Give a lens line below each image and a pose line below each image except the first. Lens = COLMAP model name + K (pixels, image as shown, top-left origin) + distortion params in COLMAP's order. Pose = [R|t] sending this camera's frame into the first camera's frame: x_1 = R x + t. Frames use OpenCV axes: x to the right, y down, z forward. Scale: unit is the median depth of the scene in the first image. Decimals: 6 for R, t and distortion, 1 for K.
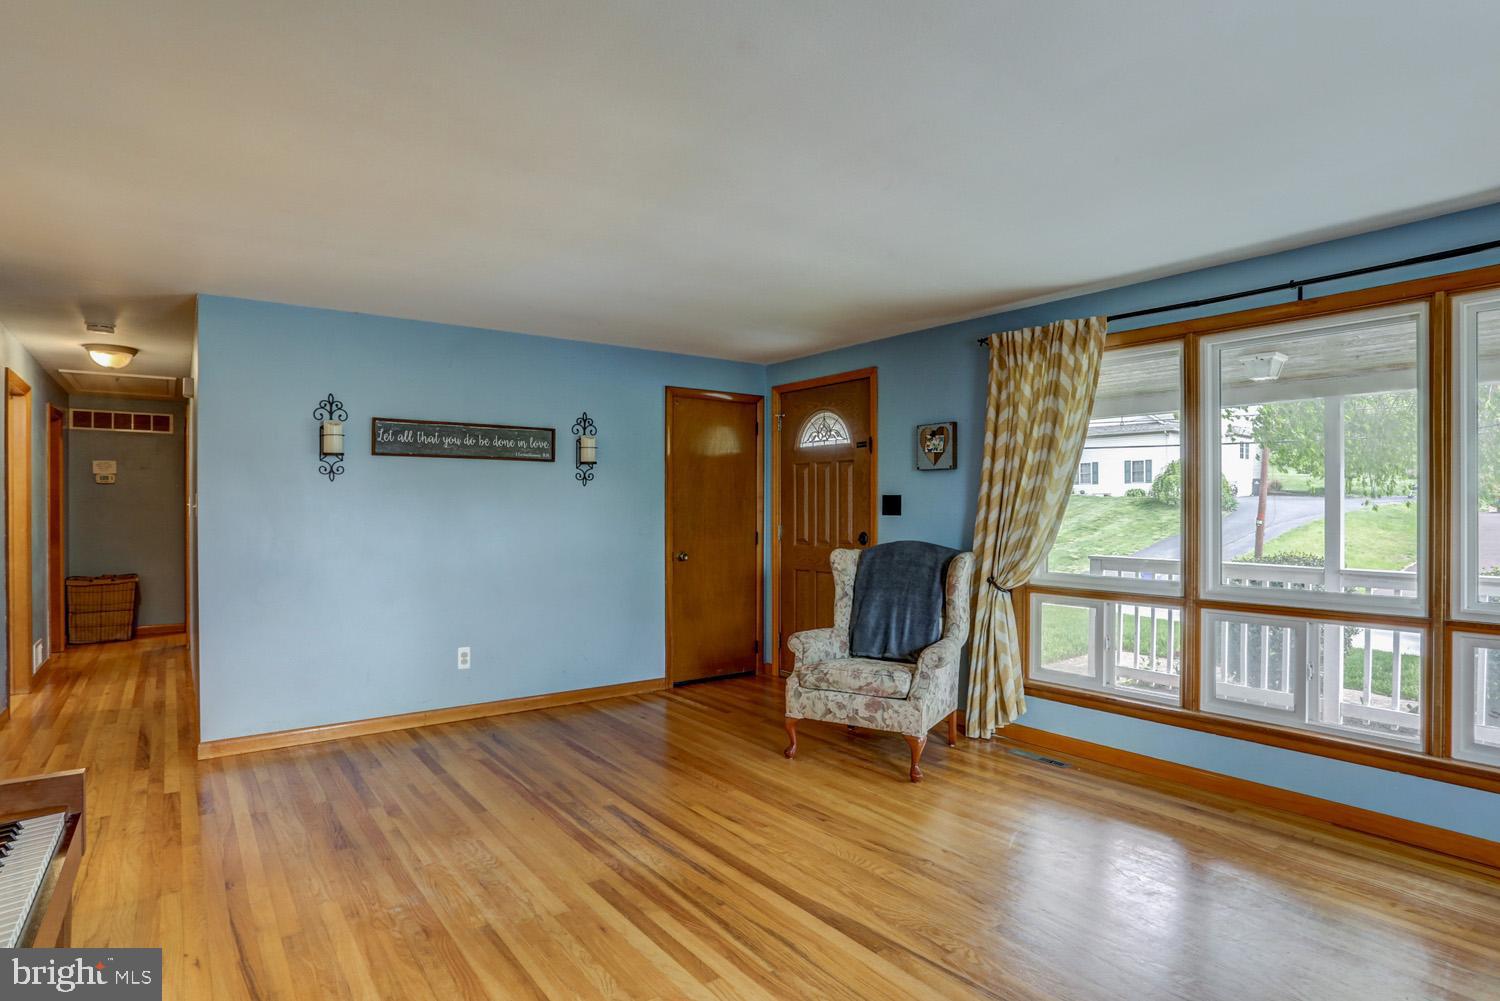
lens RADIAL K [[822.4, 0, 743.7], [0, 822.4, 504.5], [0, 0, 1]] dist [-0.052797, 0.007405]
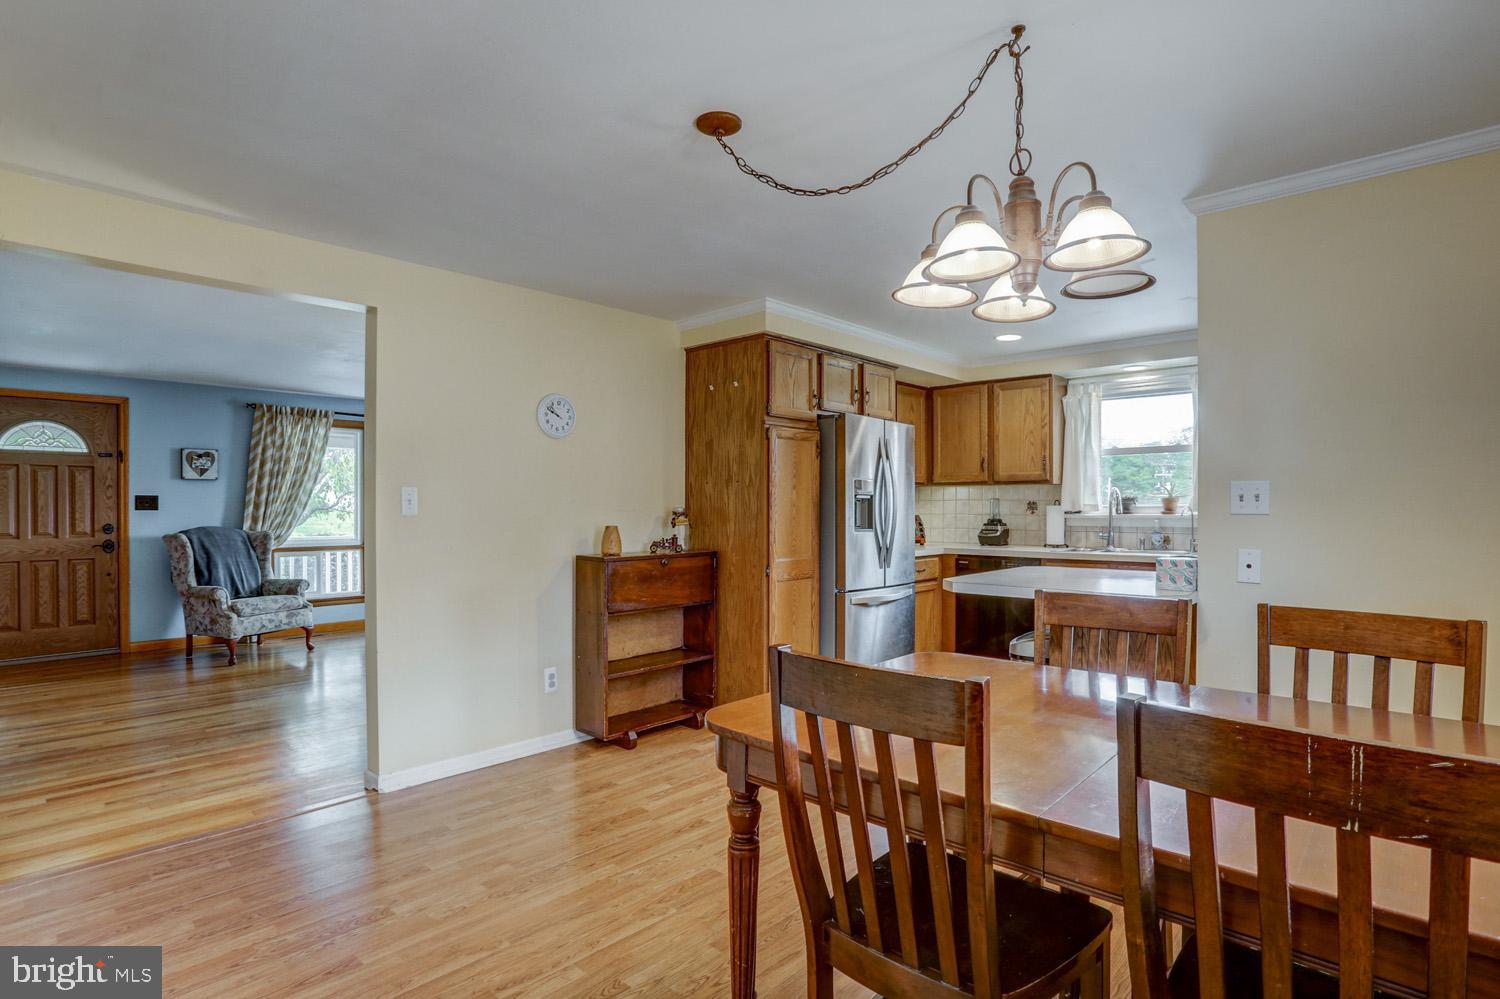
lens RADIAL K [[761.1, 0, 760.8], [0, 761.1, 499.5], [0, 0, 1]] dist [-0.032969, 0.008169]
pose [[-0.177671, 0.003885, 0.984082, -1.532528], [-0.000620, 0.999992, -0.004060, -0.000445], [-0.984090, -0.001332, -0.177667, 0.264997]]
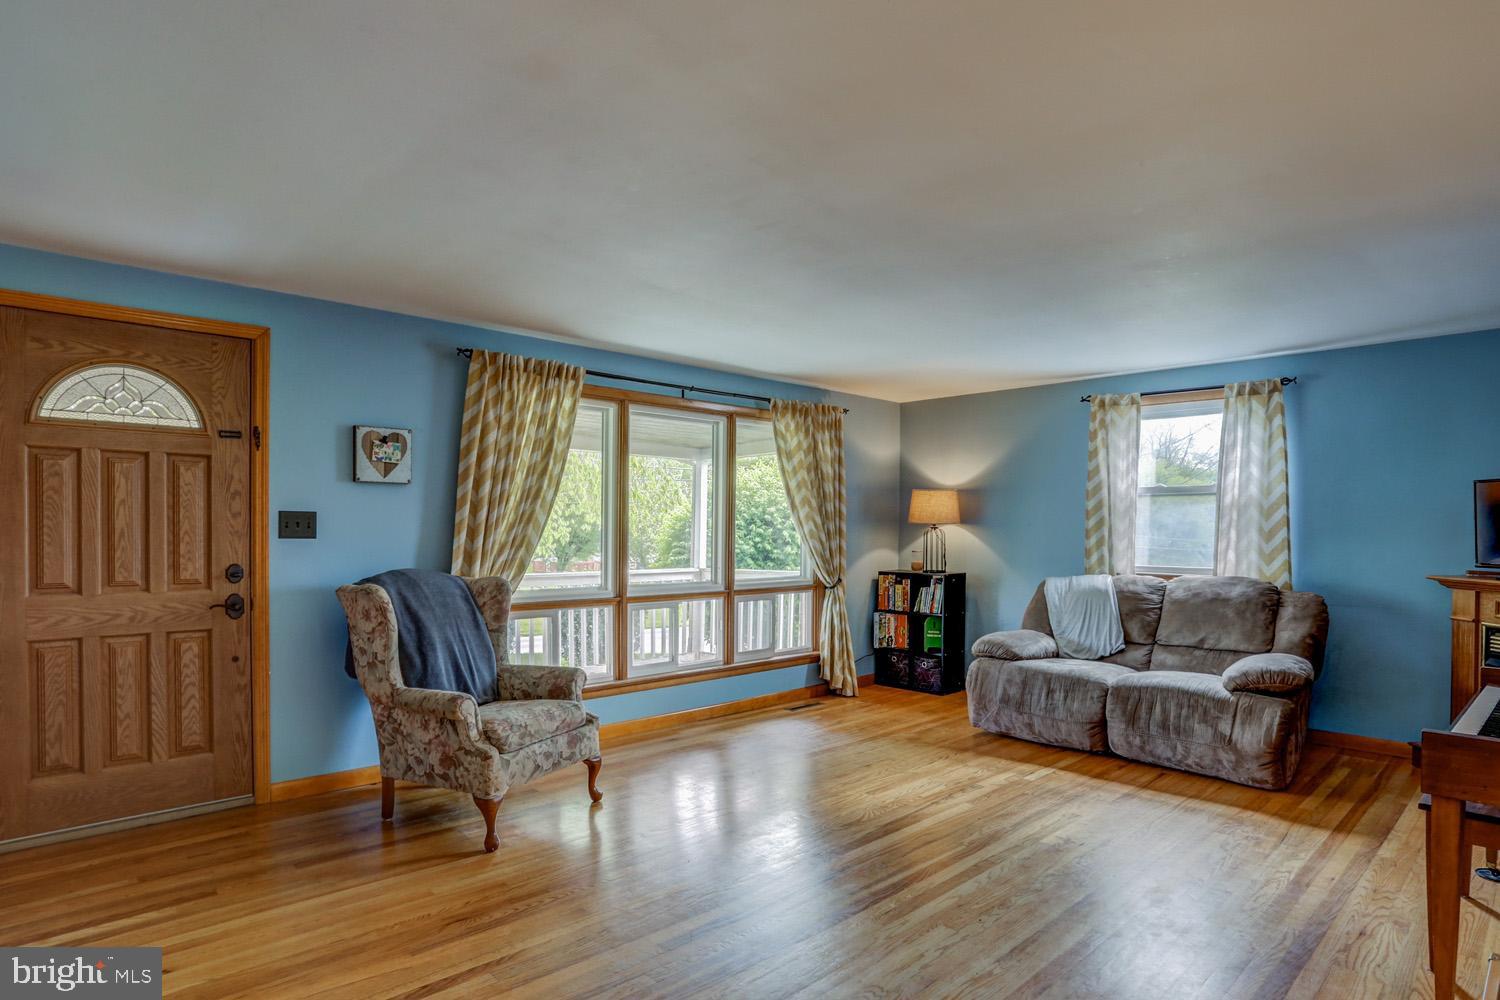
lens RADIAL K [[822.4, 0, 766.8], [0, 822.4, 530.4], [0, 0, 1]] dist [-0.052797, 0.007405]
pose [[-0.148206, -0.005926, 0.988939, -0.748400], [-0.008407, 0.999953, 0.004732, -0.001468], [-0.988921, -0.007612, -0.148249, 0.861642]]
